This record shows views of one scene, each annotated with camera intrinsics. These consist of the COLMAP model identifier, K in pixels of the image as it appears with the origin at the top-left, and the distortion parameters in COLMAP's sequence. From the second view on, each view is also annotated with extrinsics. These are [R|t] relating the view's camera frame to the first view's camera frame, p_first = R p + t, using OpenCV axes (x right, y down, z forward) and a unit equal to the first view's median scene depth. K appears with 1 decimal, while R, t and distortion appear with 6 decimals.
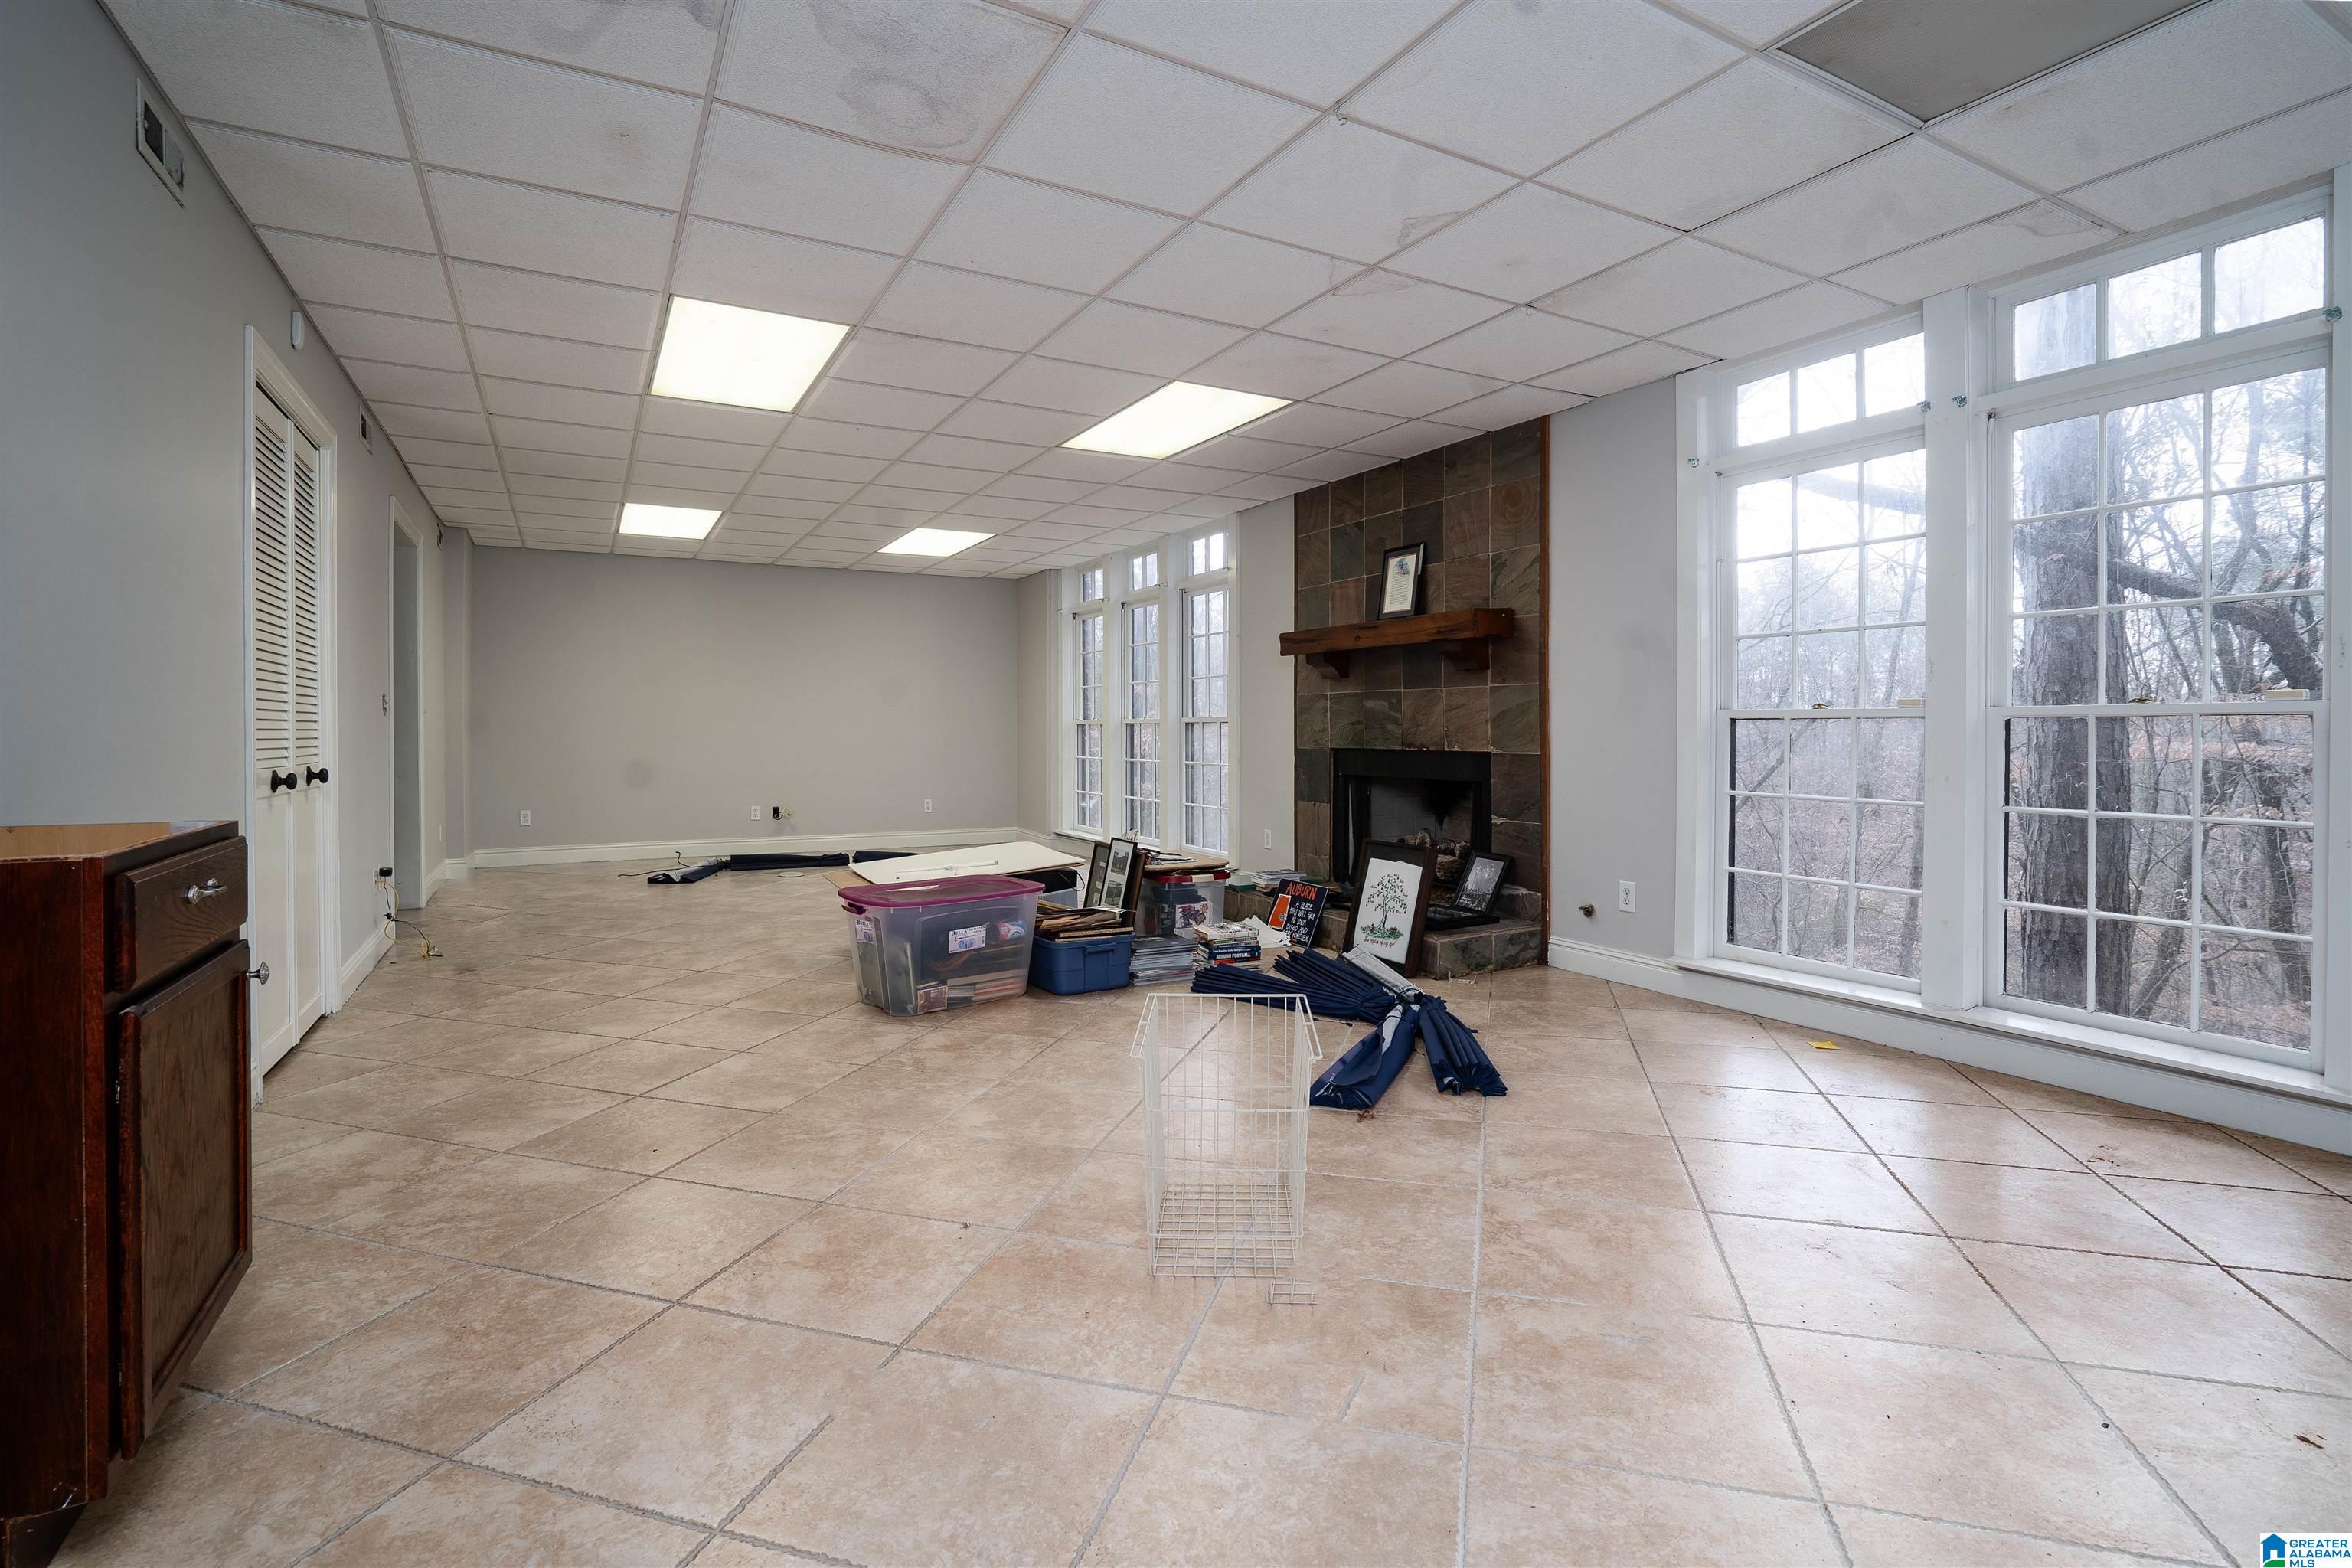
lens RADIAL K [[1095.8, 0, 1181.3], [0, 1095.8, 727.7], [0, 0, 1]] dist [-0.000711, -0.000037]
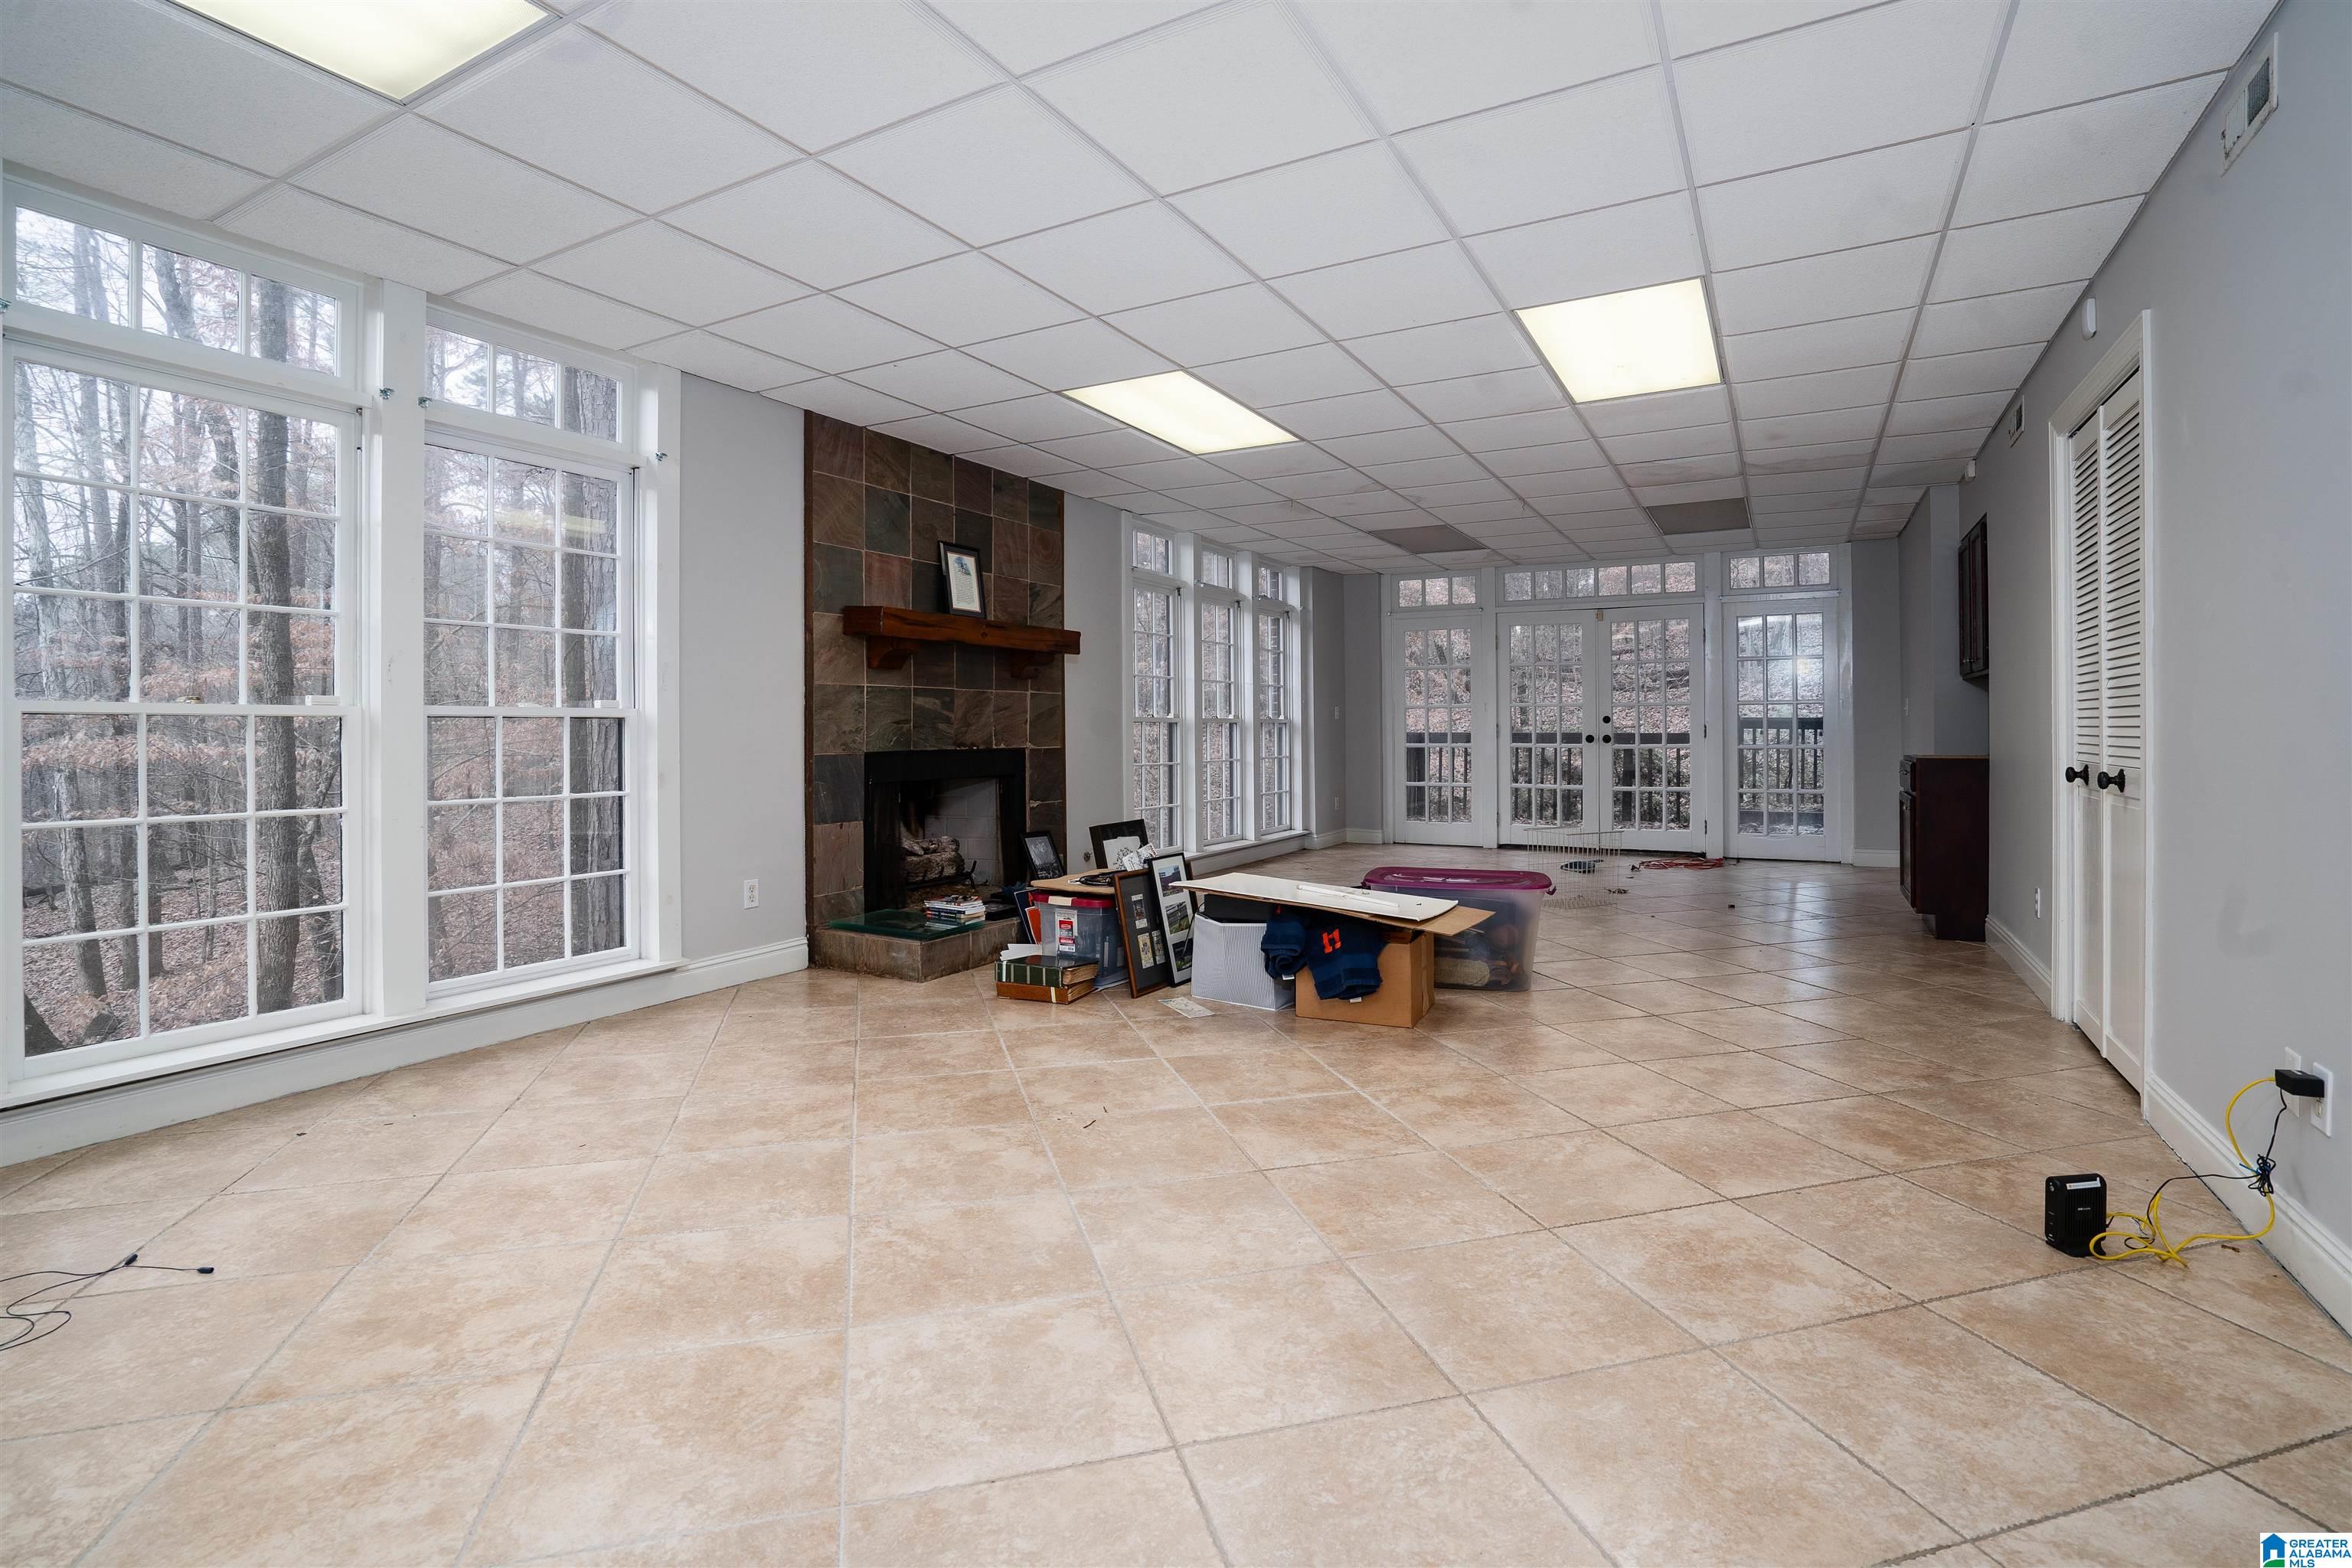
lens RADIAL K [[1095.8, 0, 1181.3], [0, 1095.8, 727.7], [0, 0, 1]] dist [-0.000711, -0.000037]
pose [[-0.507381, -0.003367, 0.861715, -0.735892], [-0.000283, 0.999993, 0.003741, -0.003089], [-0.861722, 0.001654, -0.507378, 1.293586]]
